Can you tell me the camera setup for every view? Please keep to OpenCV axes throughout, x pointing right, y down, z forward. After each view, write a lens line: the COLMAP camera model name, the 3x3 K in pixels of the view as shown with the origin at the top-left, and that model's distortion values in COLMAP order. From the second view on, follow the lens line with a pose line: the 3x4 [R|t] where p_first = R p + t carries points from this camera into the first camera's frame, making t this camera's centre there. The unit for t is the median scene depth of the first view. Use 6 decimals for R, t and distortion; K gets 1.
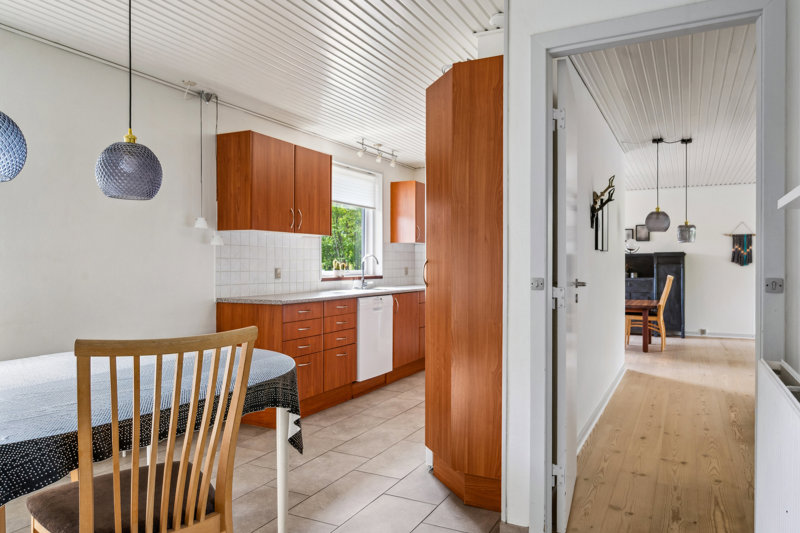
lens RADIAL K [[548.7, 0, 400.5], [0, 548.7, 265.4], [0, 0, 1]] dist [-0.002710, -0.000200]
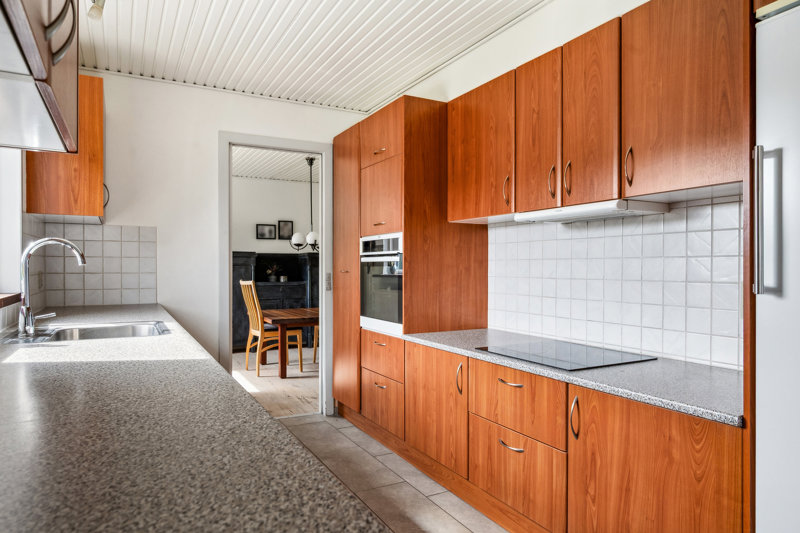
lens RADIAL K [[510.3, 0, 400.2], [0, 510.3, 267.0], [0, 0, 1]] dist [-0.000706, 0.001330]
pose [[0.554468, -0.000264, 0.832205, -0.186107], [0.002207, 0.999997, -0.001153, 0.000973], [-0.832202, 0.002476, 0.554467, 0.571502]]
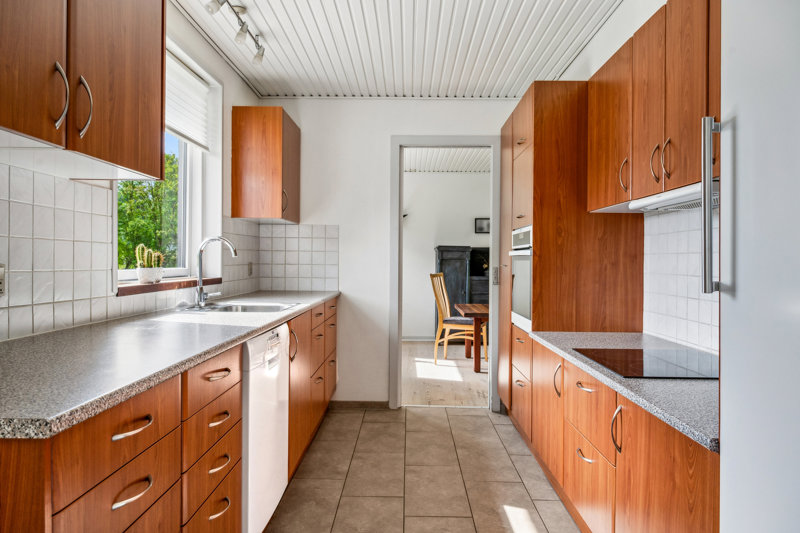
lens RADIAL K [[549.4, 0, 399.5], [0, 549.4, 266.3], [0, 0, 1]] dist [0.003266, -0.001387]
pose [[0.894111, 0.003795, 0.447828, -0.116197], [-0.007966, 0.999941, 0.007431, 0.002322], [-0.447774, -0.010211, 0.894089, 0.450859]]
